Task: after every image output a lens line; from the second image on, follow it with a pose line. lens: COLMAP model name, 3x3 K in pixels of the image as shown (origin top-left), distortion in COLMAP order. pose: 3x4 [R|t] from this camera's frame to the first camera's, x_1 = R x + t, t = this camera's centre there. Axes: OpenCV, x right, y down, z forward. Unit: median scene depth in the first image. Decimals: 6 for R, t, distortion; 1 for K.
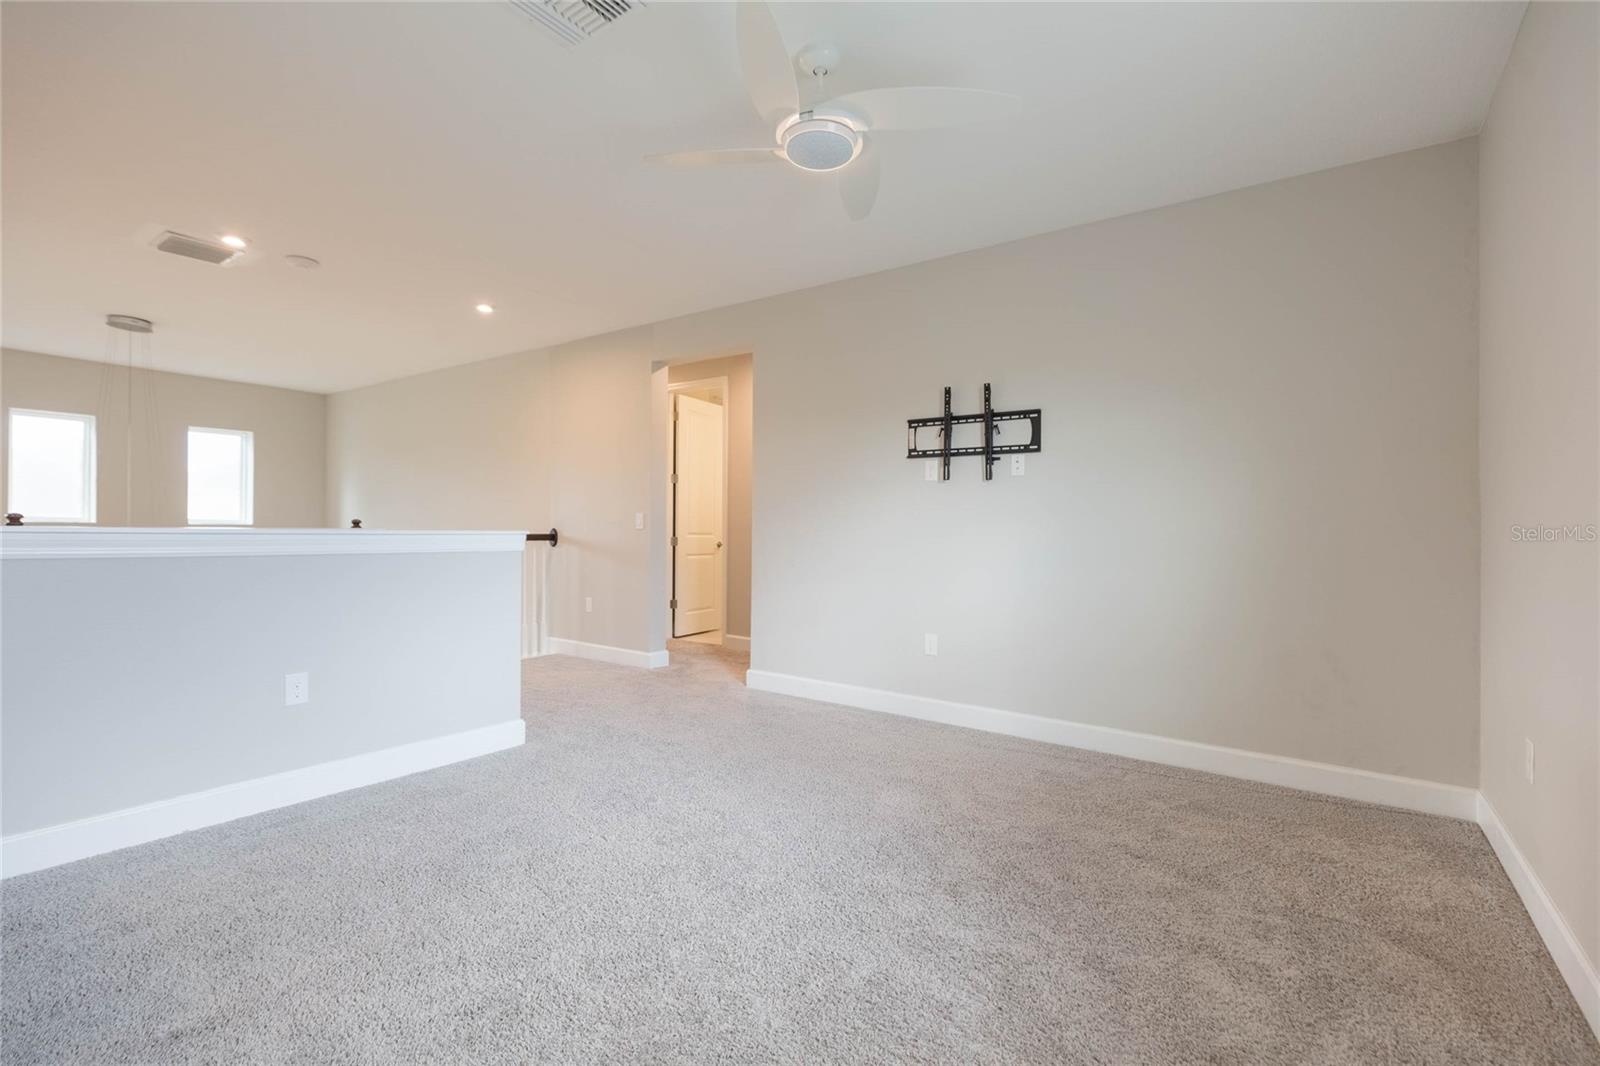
lens RADIAL K [[714.2, 0, 807.5], [0, 714.2, 524.9], [0, 0, 1]] dist [0.003097, 0.000521]
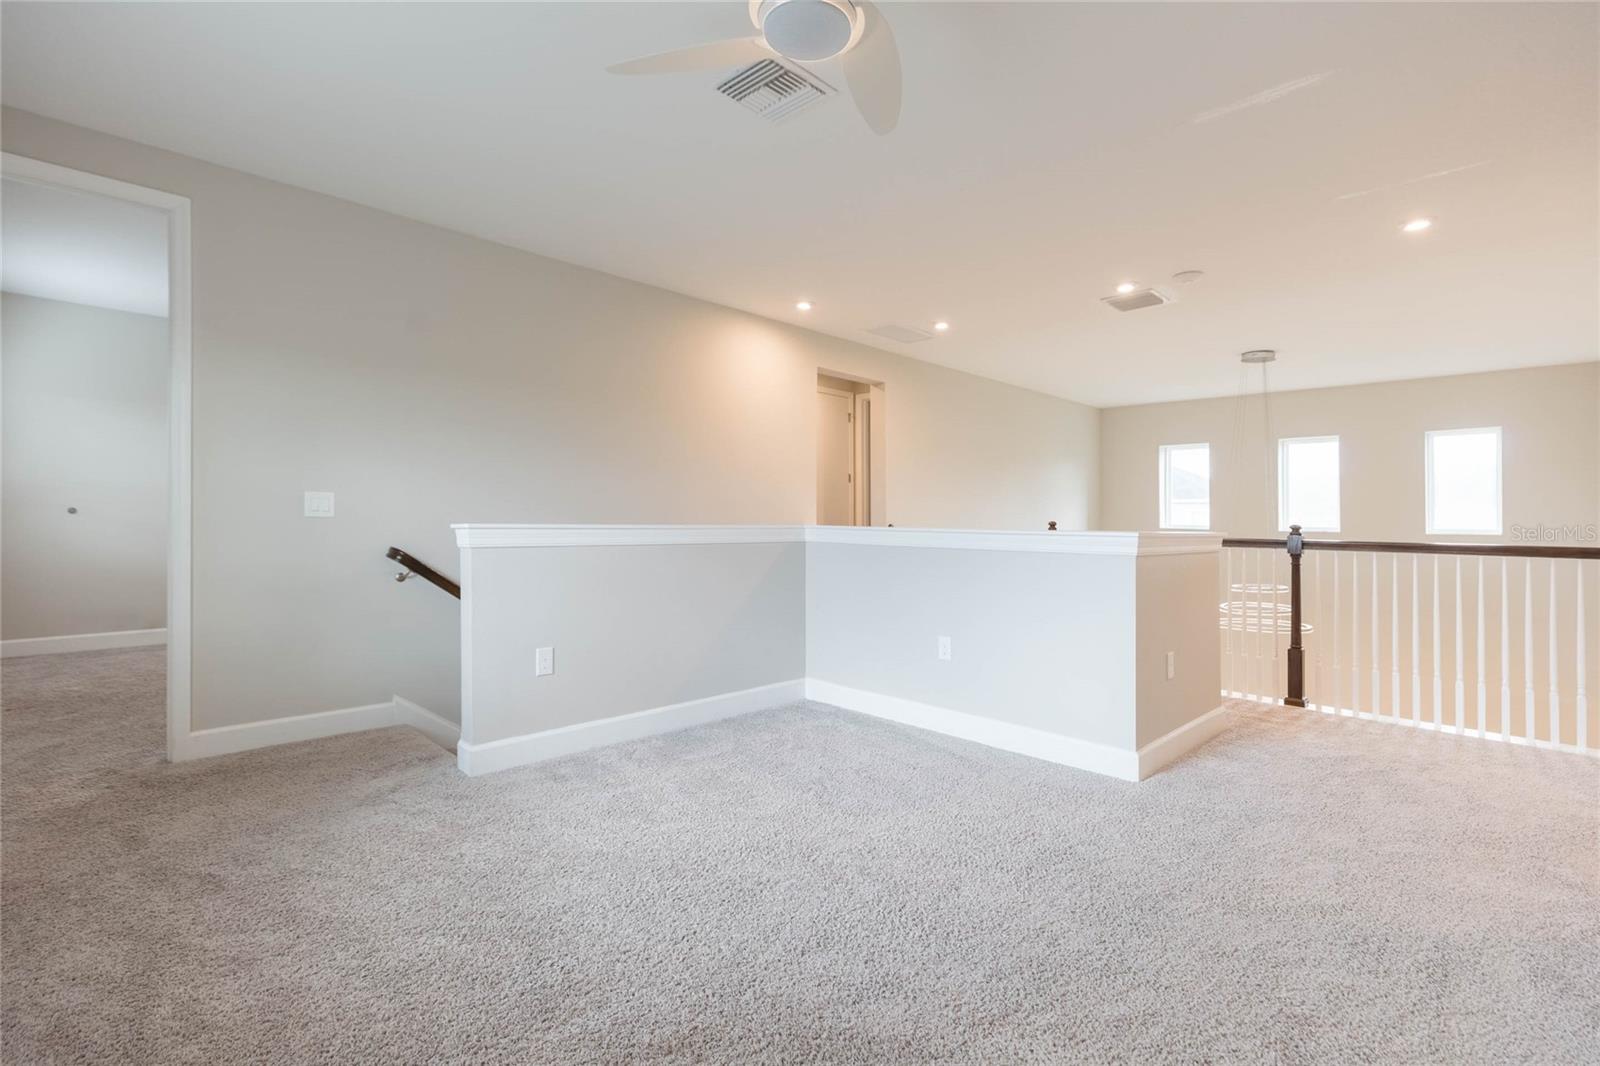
lens RADIAL K [[720.9, 0, 809.0], [0, 720.9, 533.3], [0, 0, 1]] dist [0.001398, -0.000054]
pose [[-0.136627, -0.000096, -0.990622, 0.454074], [-0.007792, 0.999969, 0.000978, 0.011611], [0.990592, 0.007852, -0.136624, 0.654900]]
